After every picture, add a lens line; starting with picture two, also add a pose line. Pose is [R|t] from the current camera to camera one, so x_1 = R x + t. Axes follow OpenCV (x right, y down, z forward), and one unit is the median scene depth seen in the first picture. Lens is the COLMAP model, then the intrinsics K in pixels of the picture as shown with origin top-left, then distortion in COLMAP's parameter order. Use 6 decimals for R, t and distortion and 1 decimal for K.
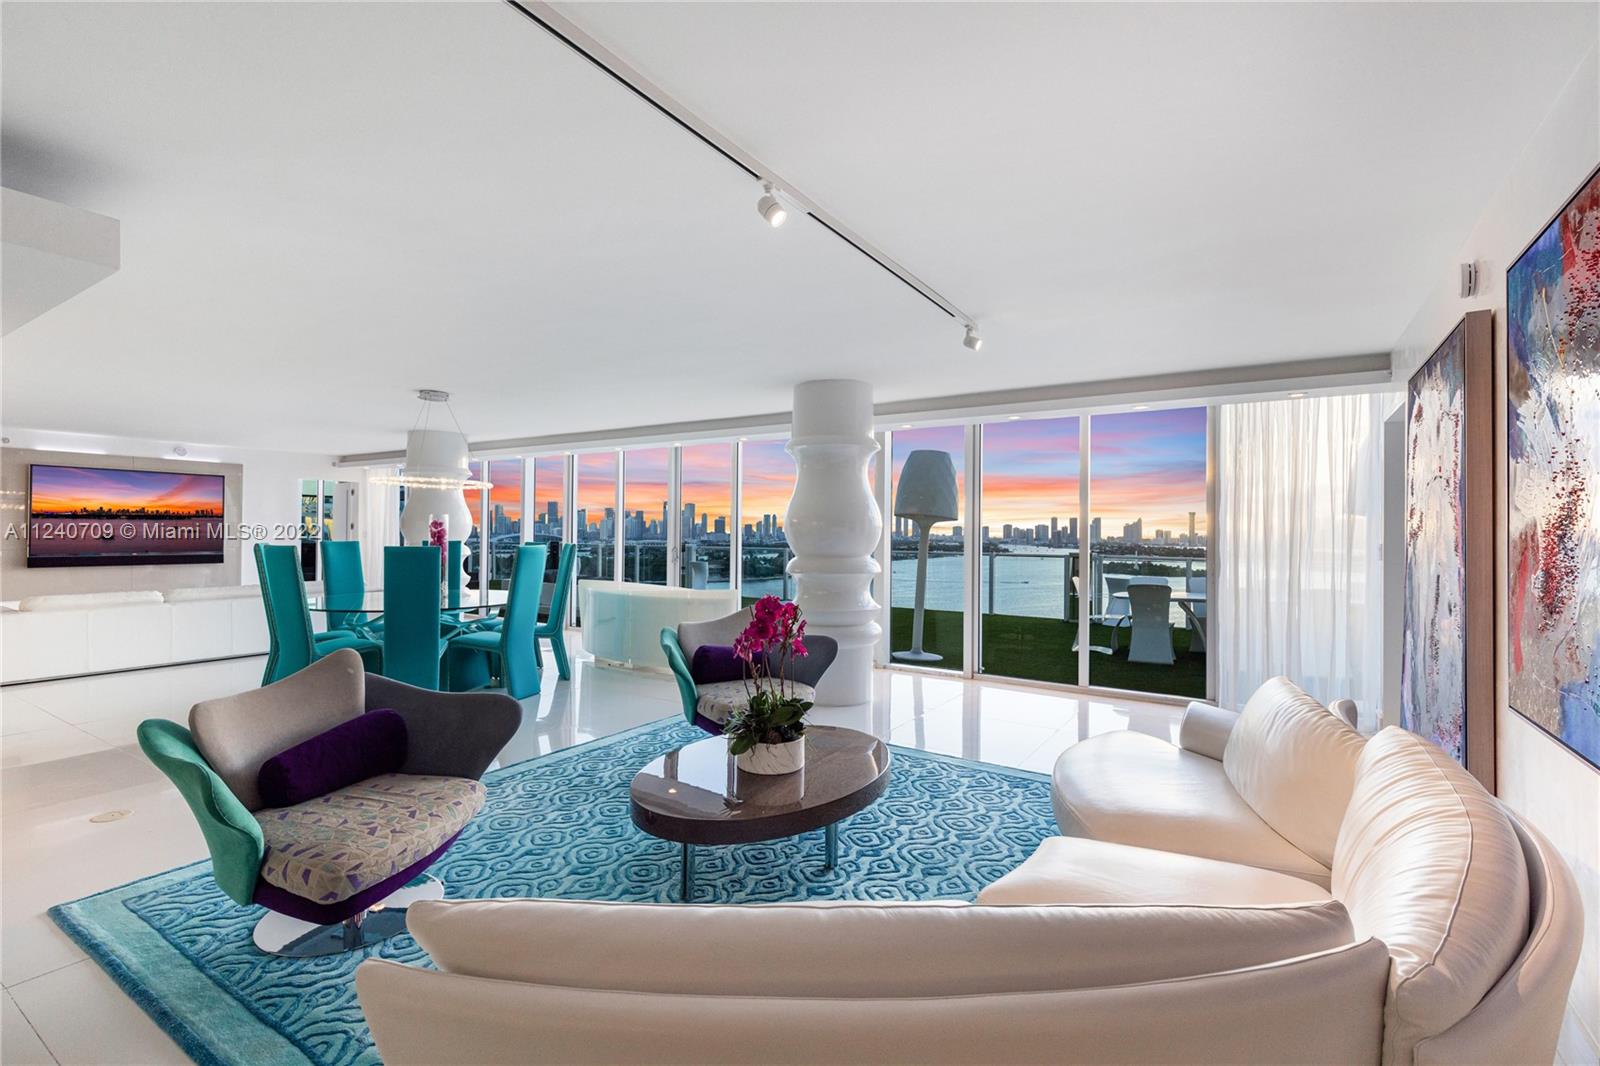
lens RADIAL K [[714.6, 0, 802.6], [0, 714.6, 529.4], [0, 0, 1]] dist [0.006526, -0.001041]
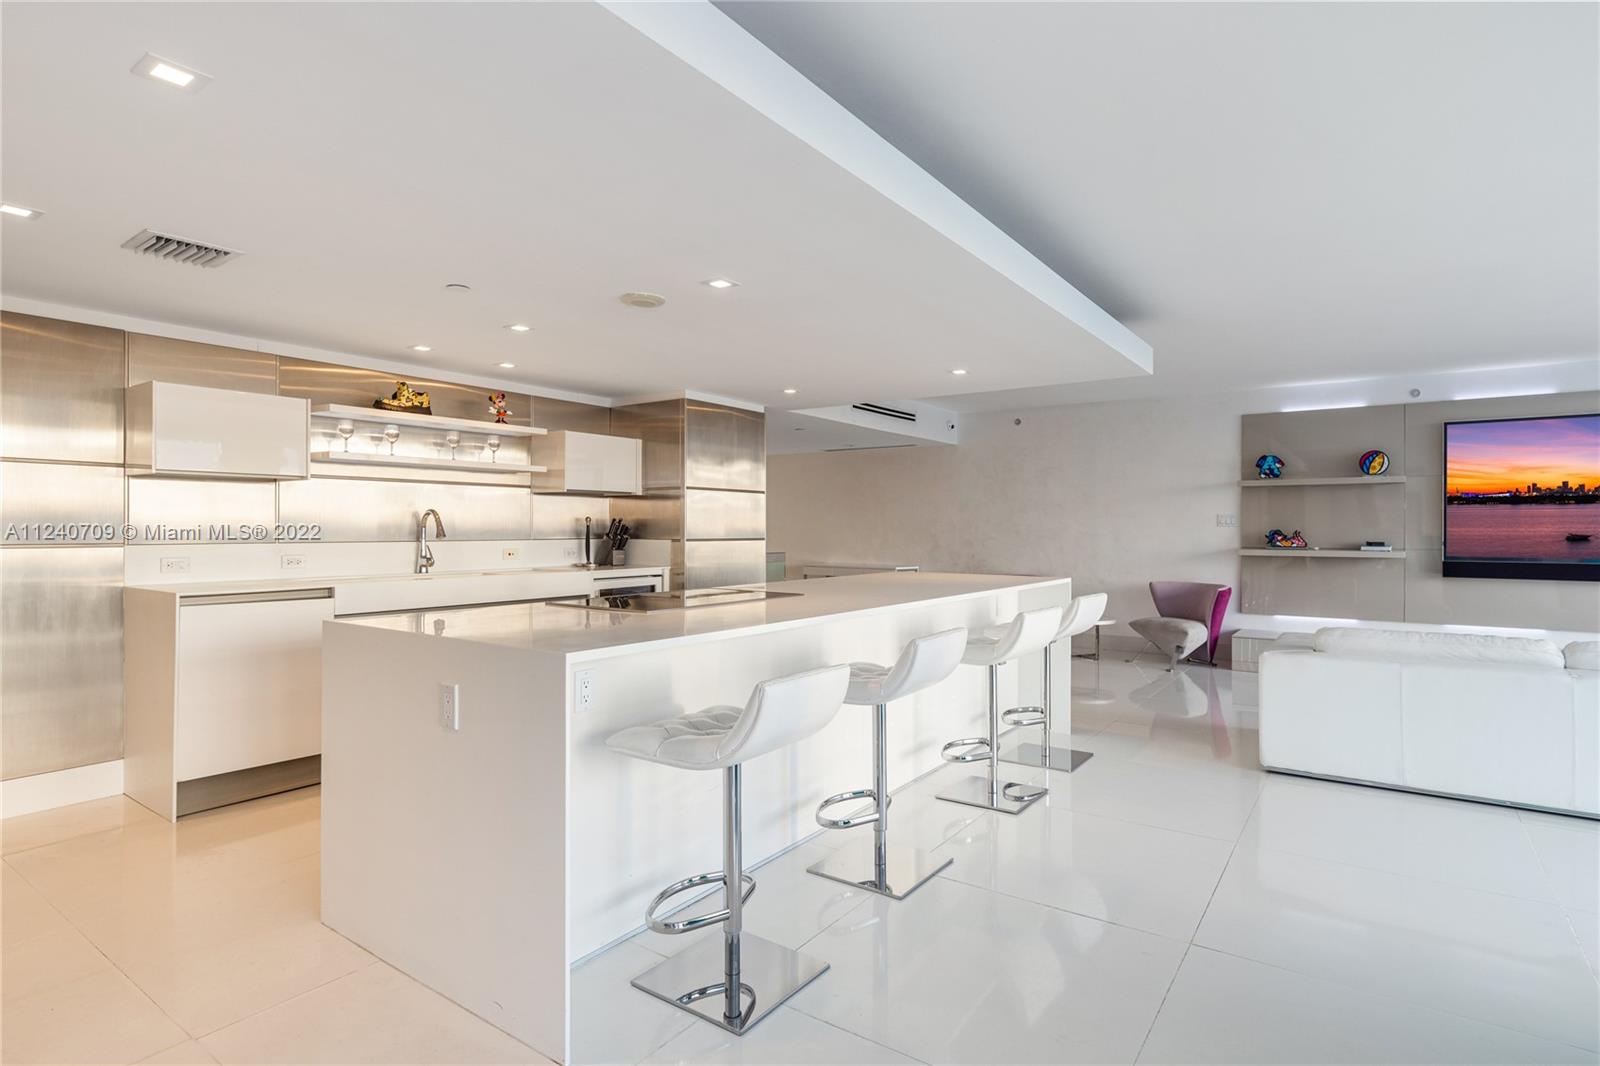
lens RADIAL K [[823.6, 0, 804.0], [0, 823.6, 530.9], [0, 0, 1]] dist [0.001547, -0.000729]
pose [[-0.046449, -0.005281, -0.998907, -0.252829], [0.001814, 0.999984, -0.005371, 0.011206], [0.998919, -0.002062, -0.046438, 0.395355]]
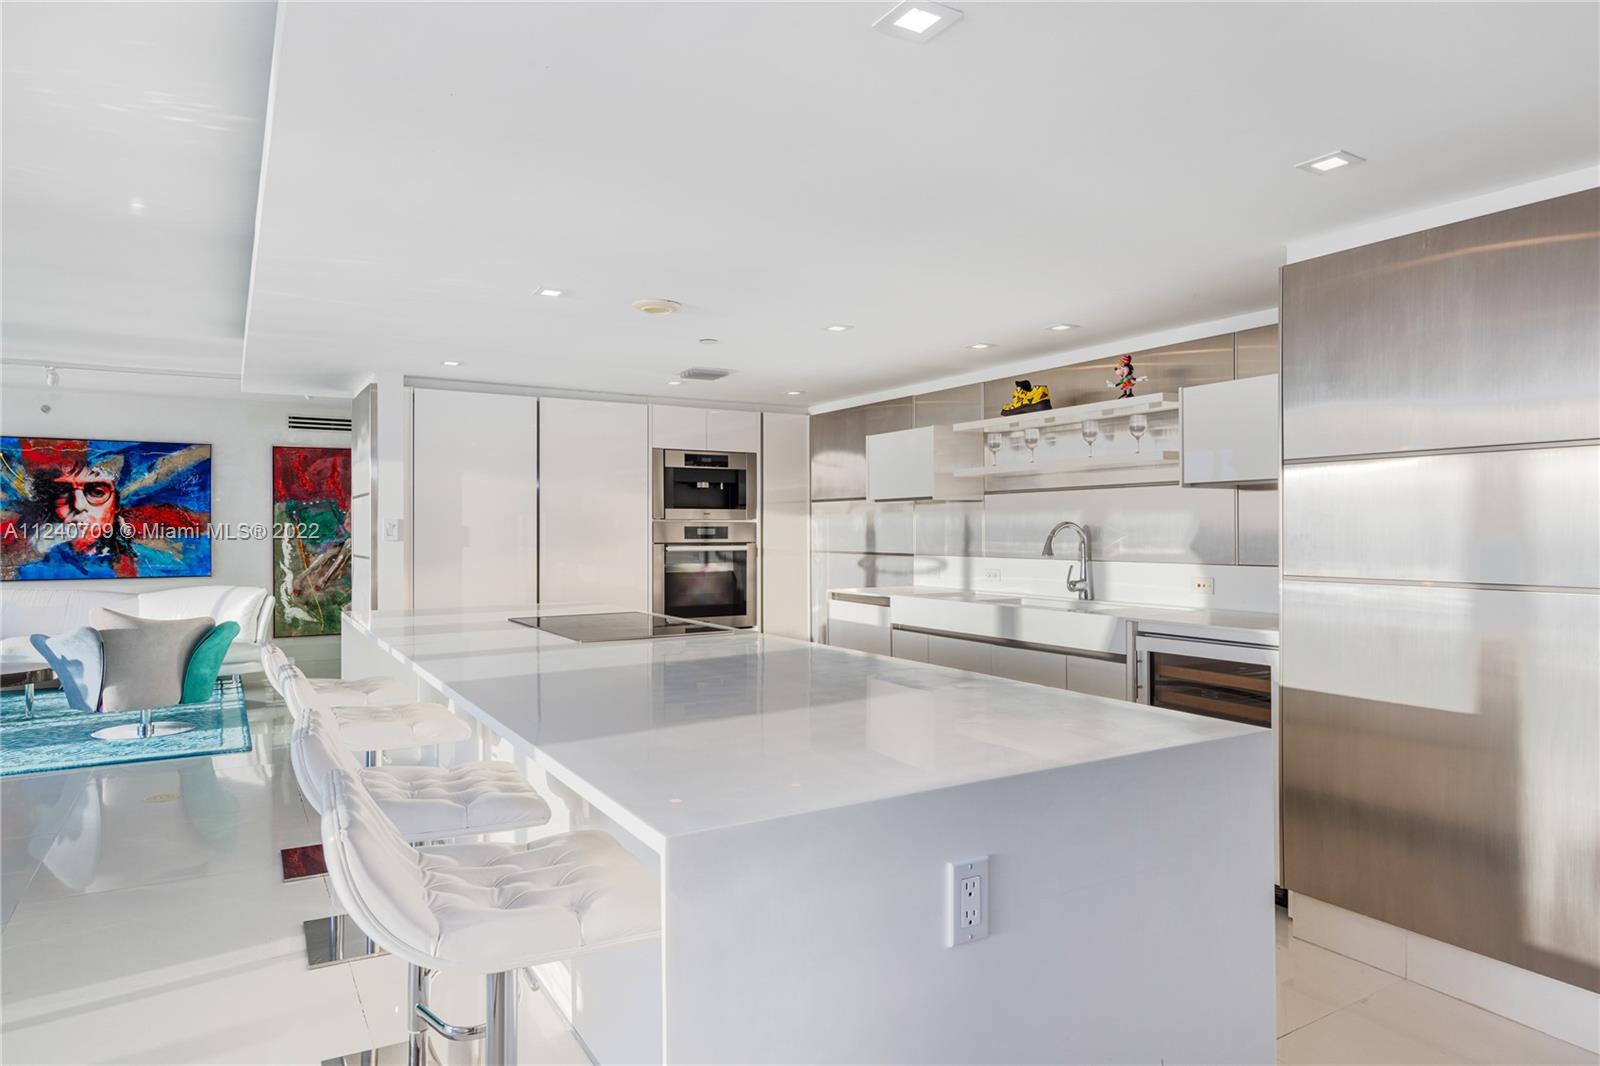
lens RADIAL K [[961.1, 0, 800.9], [0, 961.1, 528.9], [0, 0, 1]] dist [0.000706, 0.000126]
pose [[-0.895454, -0.005888, 0.445116, -0.831719], [-0.007829, 0.999966, -0.002522, 0.000876], [-0.445086, -0.005744, -0.895469, 0.633729]]
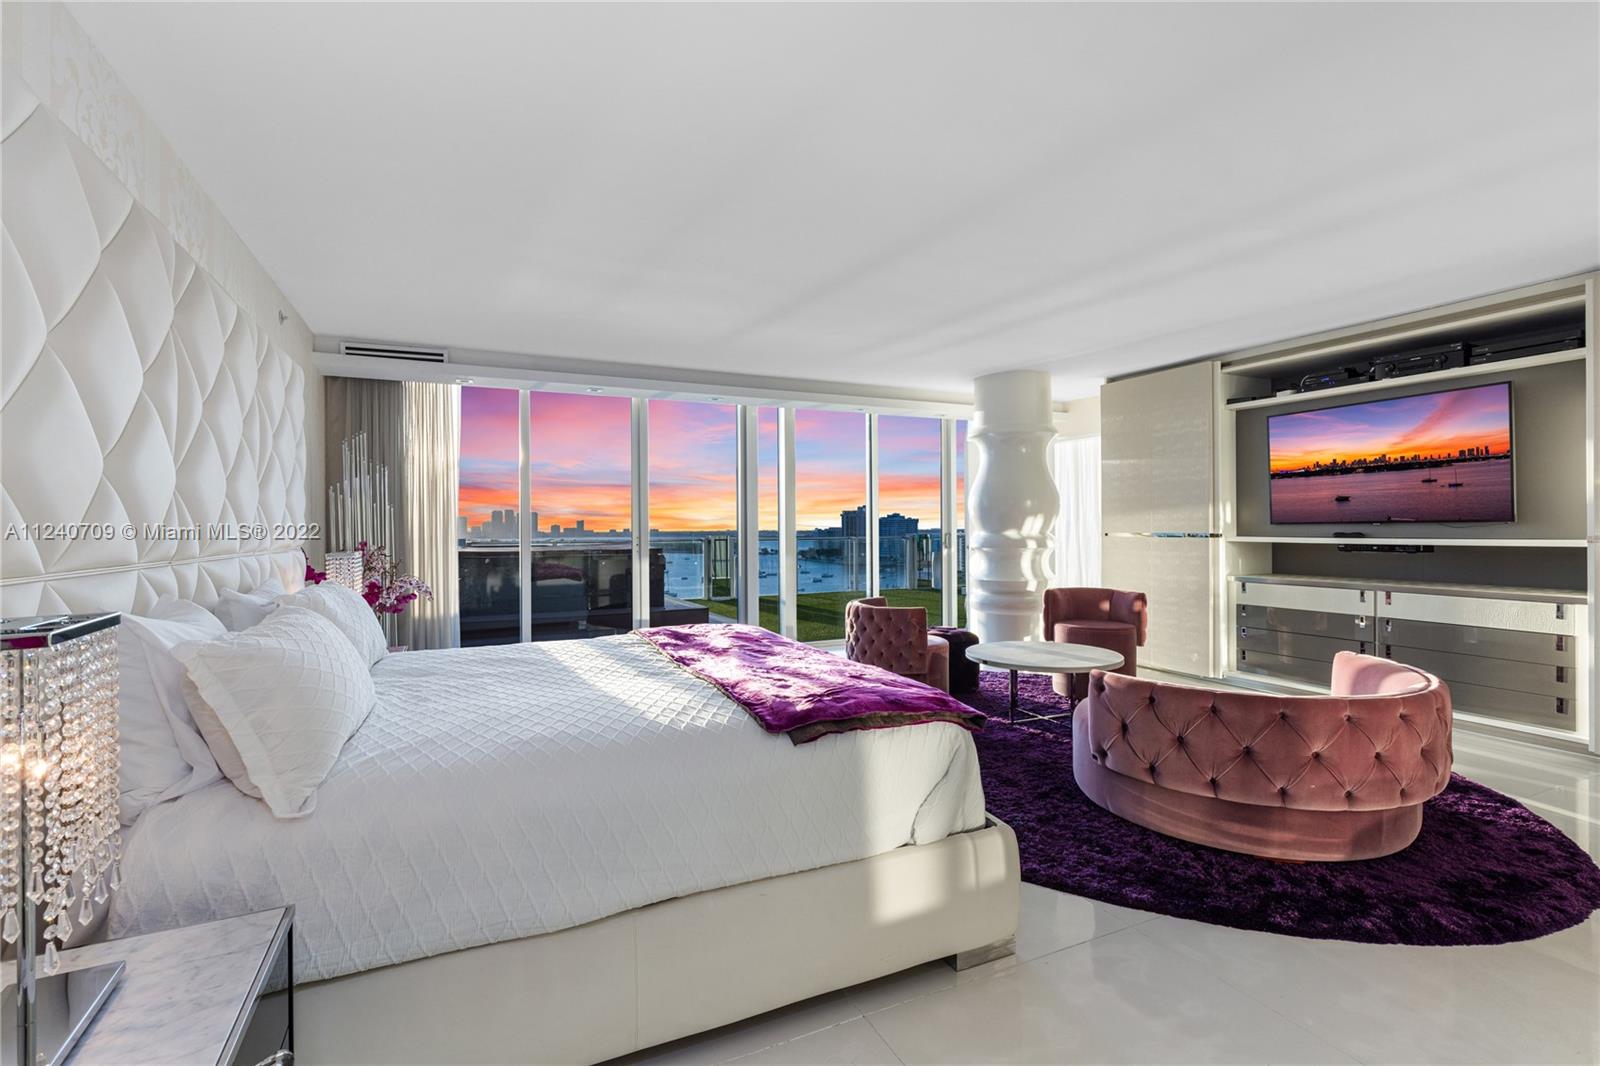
lens RADIAL K [[733.3, 0, 801.7], [0, 733.3, 528.8], [0, 0, 1]] dist [0.006724, 0.000130]
pose [[-0.529704, -0.003474, -0.848176, -0.031640], [0.003475, 0.999974, -0.006266, 0.042745], [0.848176, -0.006267, -0.529678, 0.898556]]
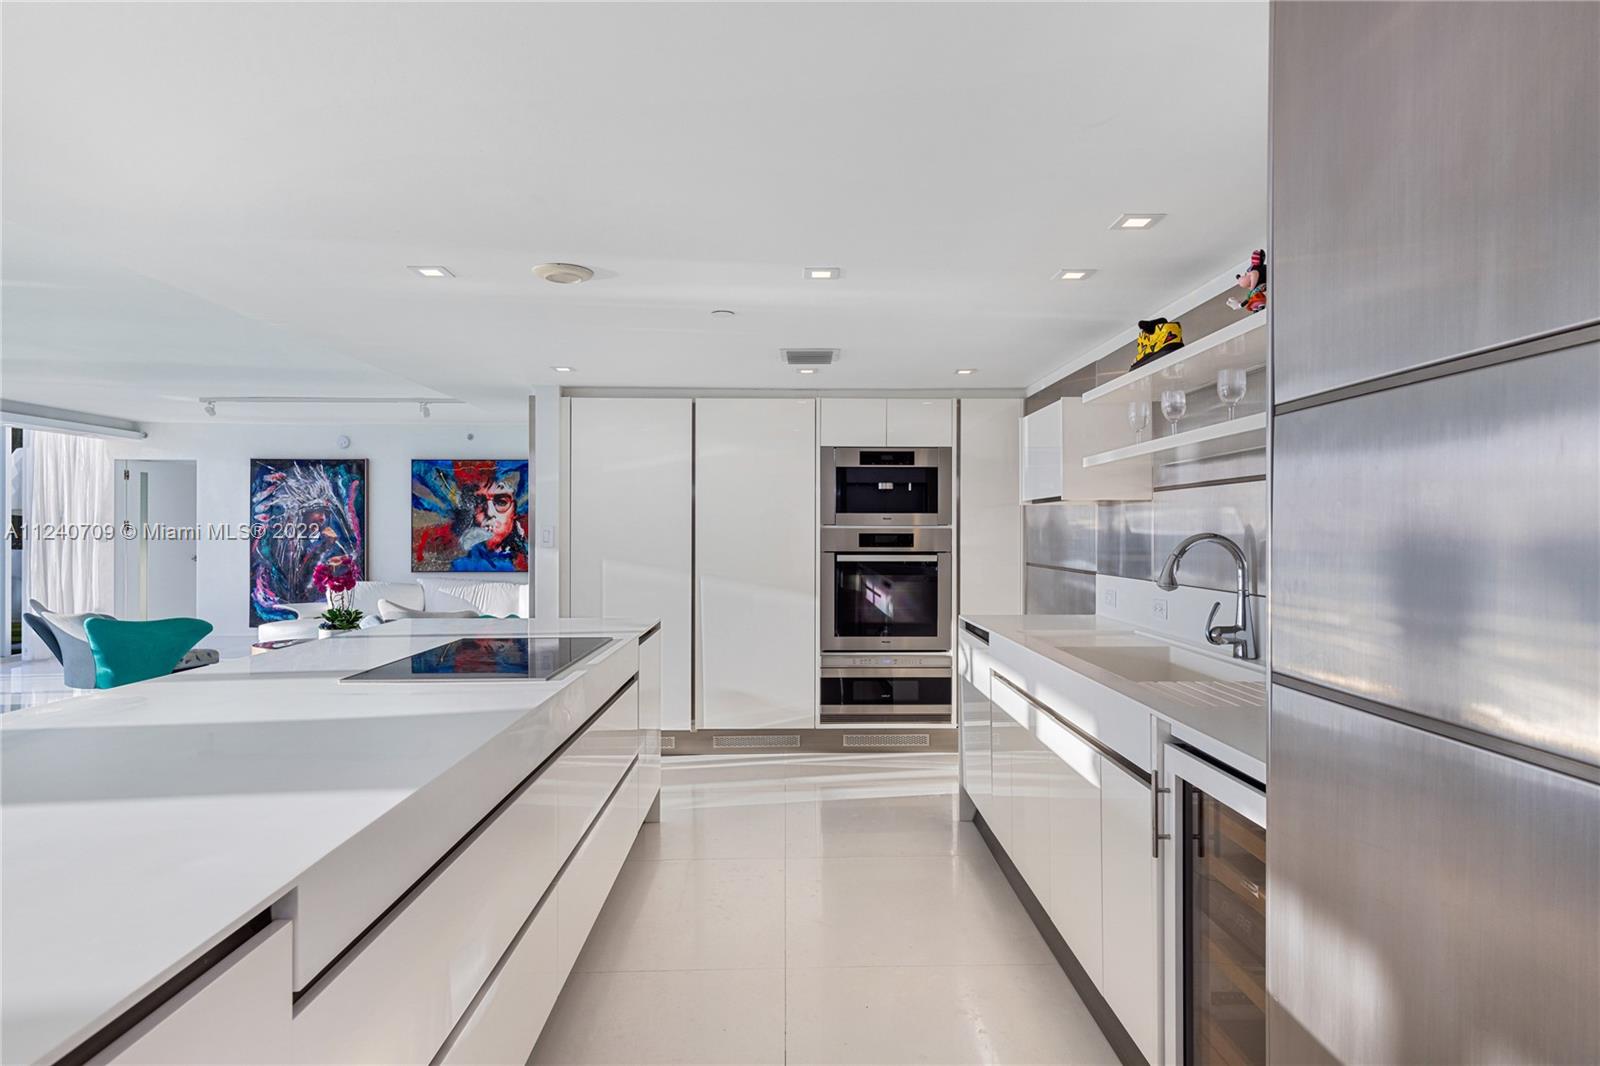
lens RADIAL K [[892.9, 0, 803.9], [0, 892.9, 528.7], [0, 0, 1]] dist [0.003914, -0.000981]
pose [[-0.557974, -0.007697, 0.829823, -0.899794], [-0.009867, 0.999948, 0.002640, -0.005795], [-0.829800, -0.006715, -0.558020, 0.409734]]
